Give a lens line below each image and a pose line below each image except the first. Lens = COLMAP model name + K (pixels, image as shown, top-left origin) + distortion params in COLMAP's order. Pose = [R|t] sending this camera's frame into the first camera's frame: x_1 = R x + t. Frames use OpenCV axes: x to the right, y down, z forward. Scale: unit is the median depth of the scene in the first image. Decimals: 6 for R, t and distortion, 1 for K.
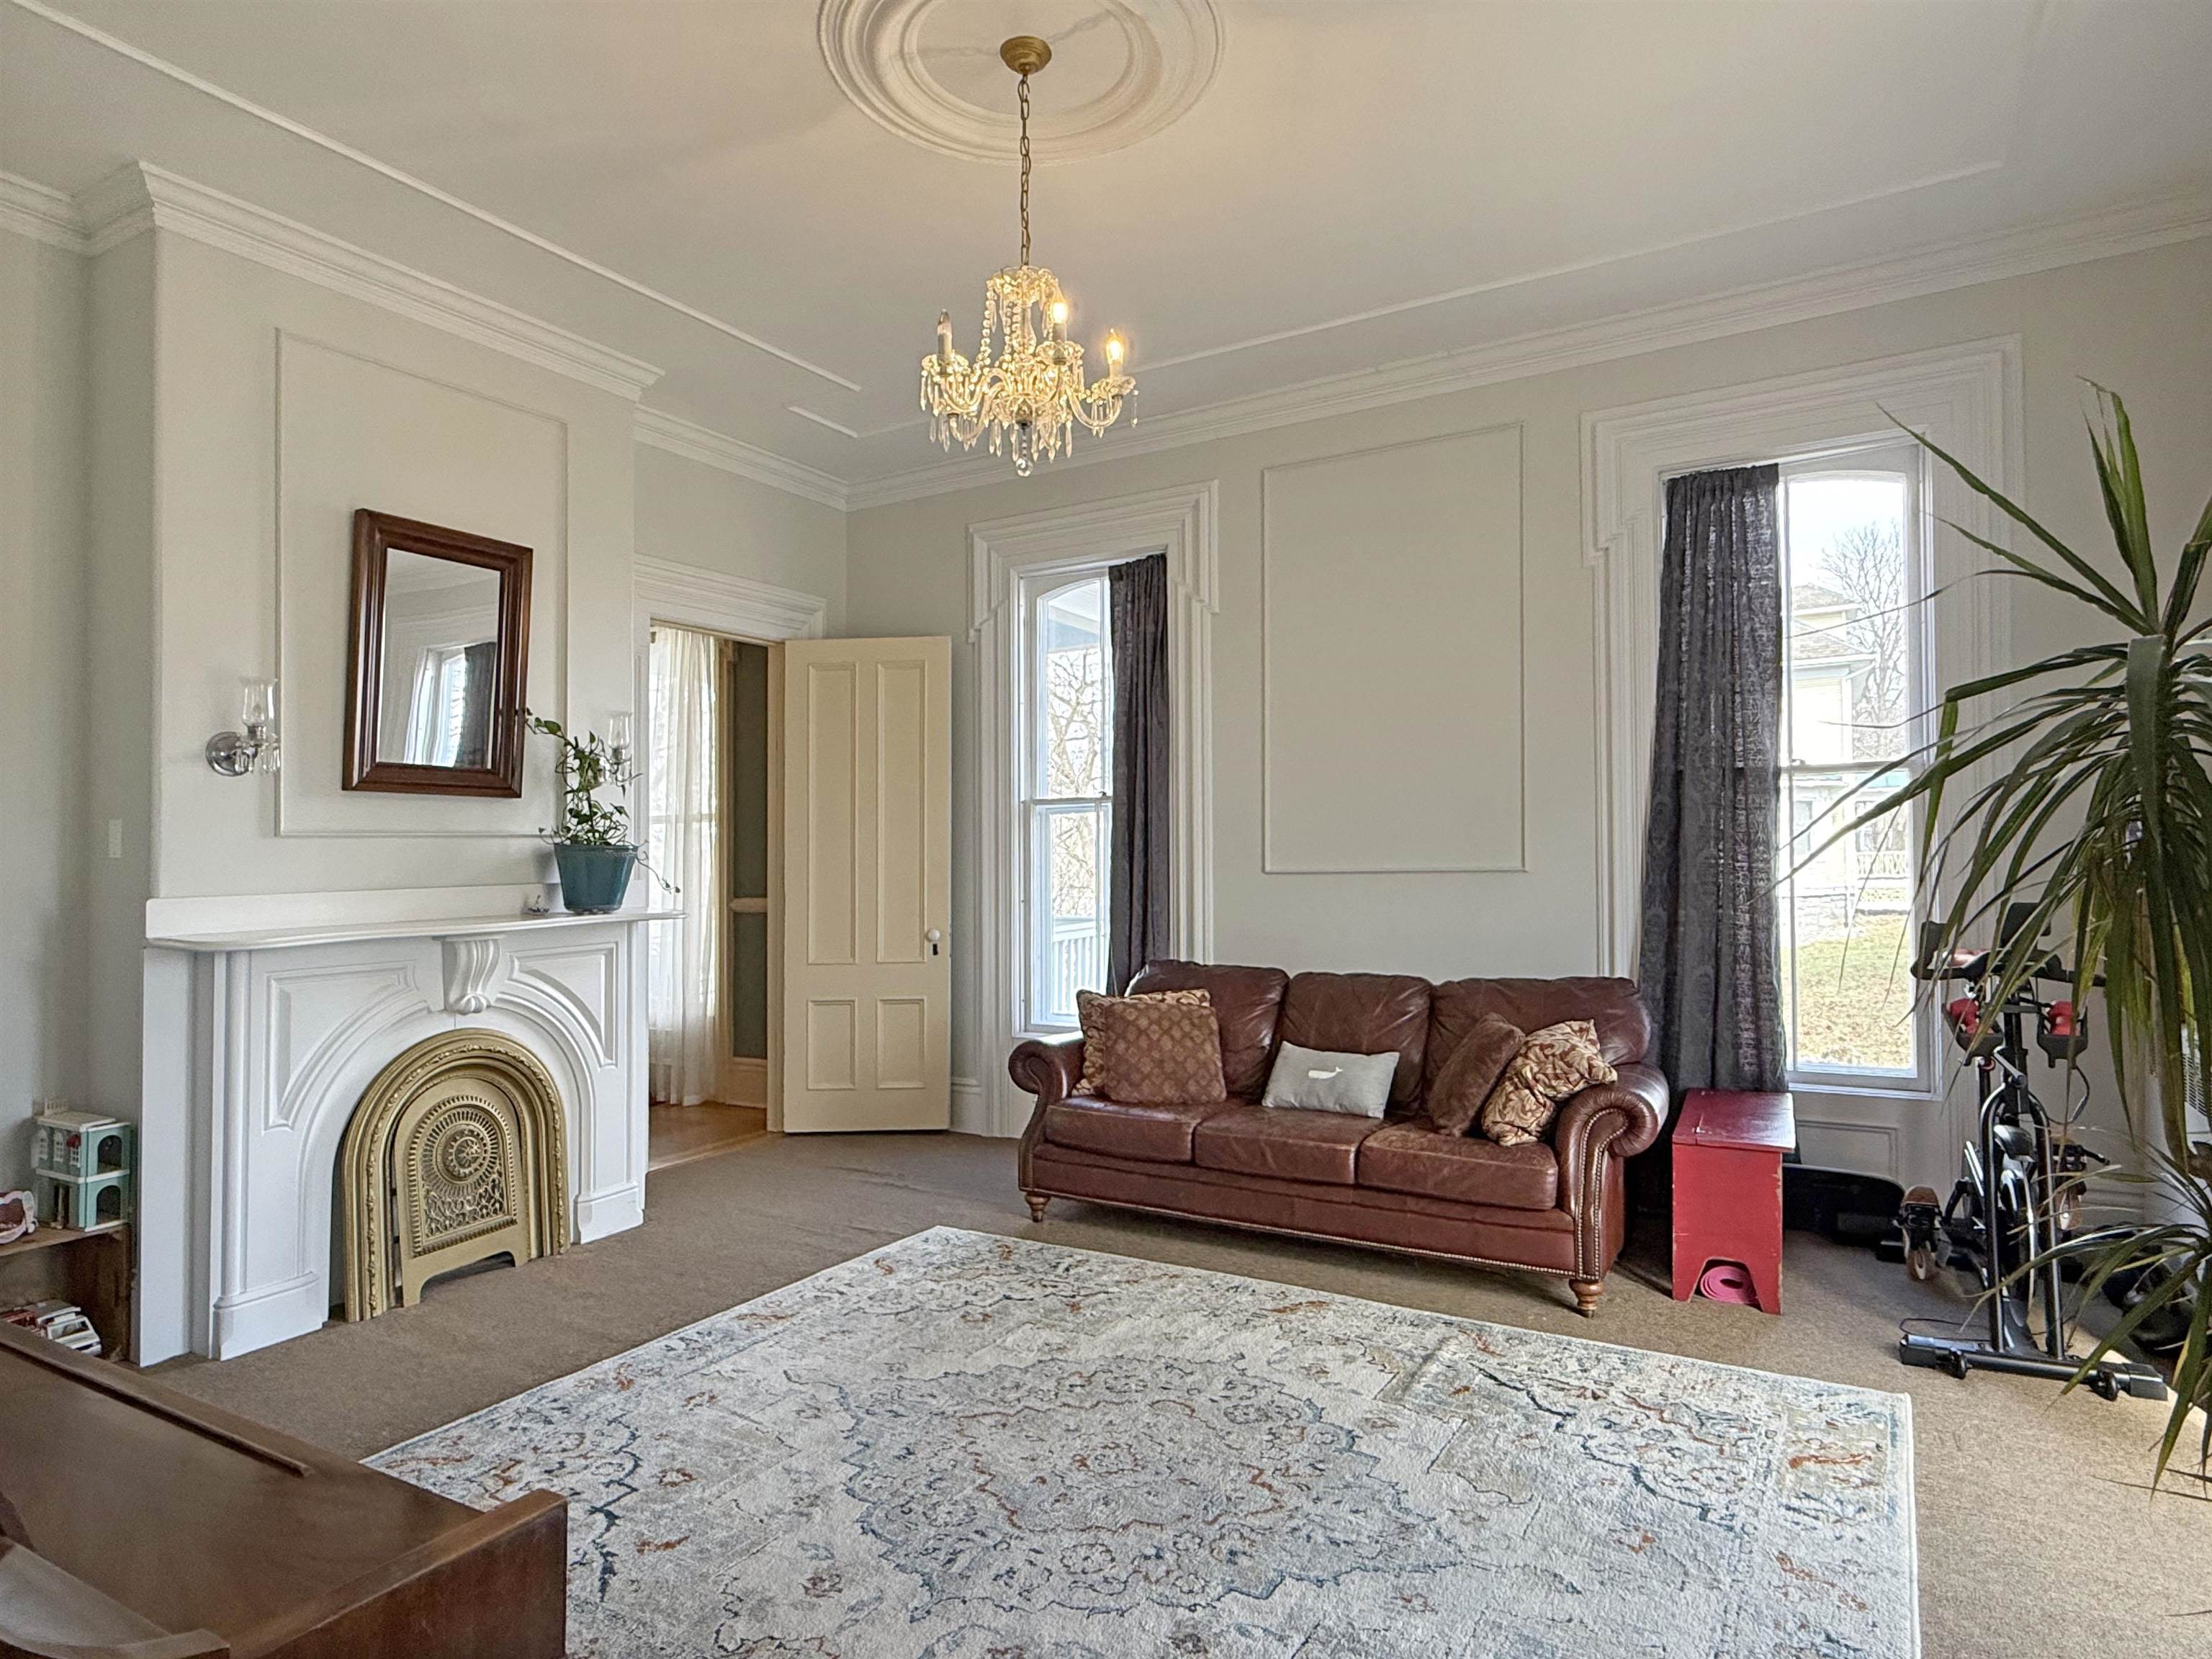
lens RADIAL K [[1250.5, 0, 1106.0], [0, 1250.5, 829.5], [0, 0, 1]] dist [-0.005872, -0.000280]
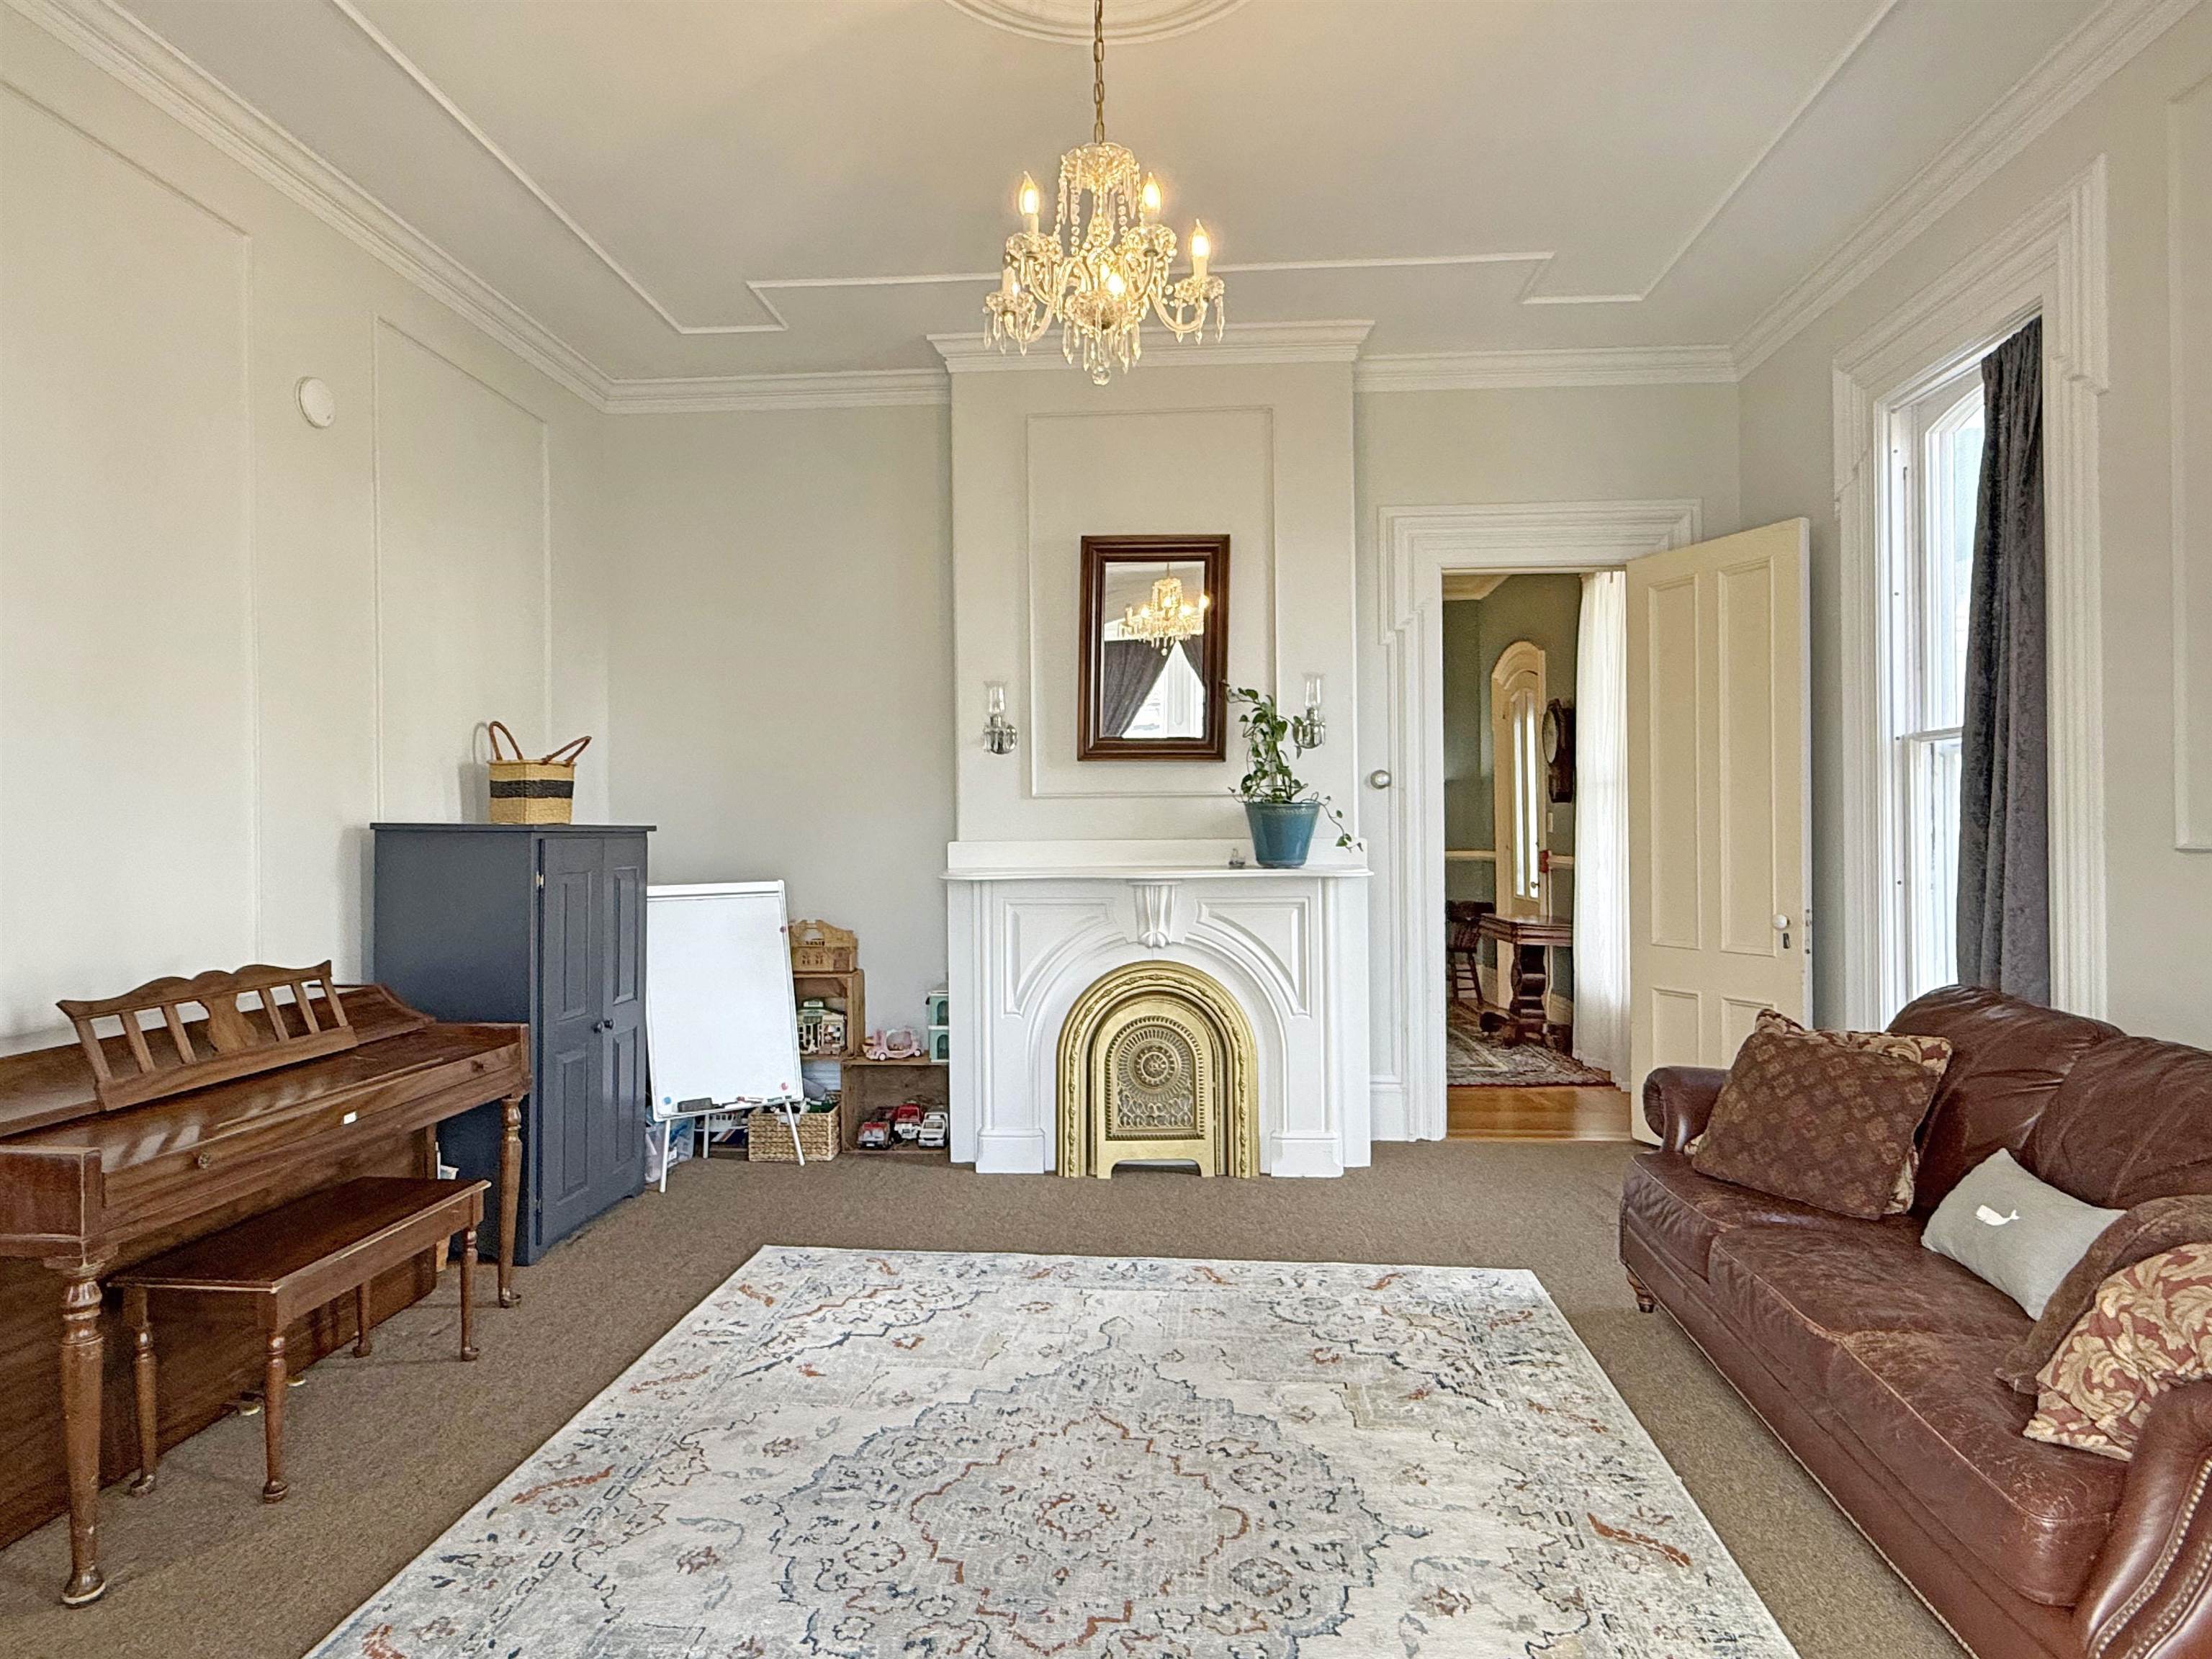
lens RADIAL K [[1278.3, 0, 1105.7], [0, 1278.3, 808.3], [0, 0, 1]] dist [-0.002453, -0.000004]
pose [[0.429730, -0.000119, -0.902957, 0.582799], [0.014656, 0.999869, 0.006843, 0.008200], [0.902838, -0.016174, 0.429676, 0.467614]]
